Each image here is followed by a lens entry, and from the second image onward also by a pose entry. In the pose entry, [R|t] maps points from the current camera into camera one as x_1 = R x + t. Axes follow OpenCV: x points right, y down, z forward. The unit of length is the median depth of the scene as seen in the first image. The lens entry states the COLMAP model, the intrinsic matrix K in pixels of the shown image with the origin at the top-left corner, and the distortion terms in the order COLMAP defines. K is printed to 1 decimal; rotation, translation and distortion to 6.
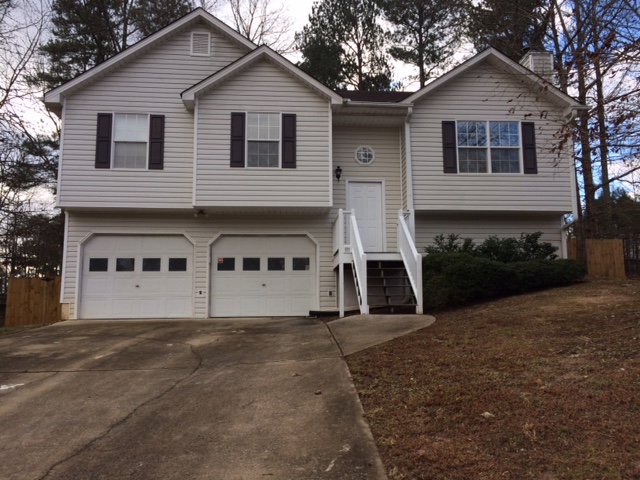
lens RADIAL K [[541.5, 0, 320.6], [0, 541.5, 239.2], [0, 0, 1]] dist [0.103872, 0.004298]
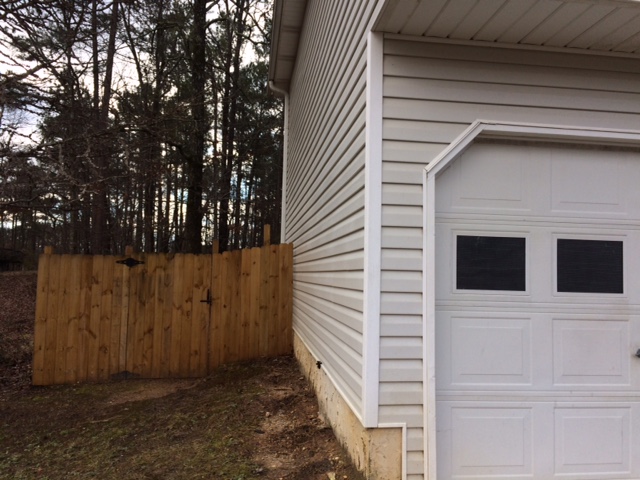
lens RADIAL K [[541.5, 0, 320.4], [0, 541.5, 241.2], [0, 0, 1]] dist [0.103872, 0.004298]
pose [[0.997819, 0.030778, 0.058395, -0.494031], [-0.035921, 0.995368, 0.089178, 0.017516], [-0.055380, -0.091081, 0.994302, 0.761316]]
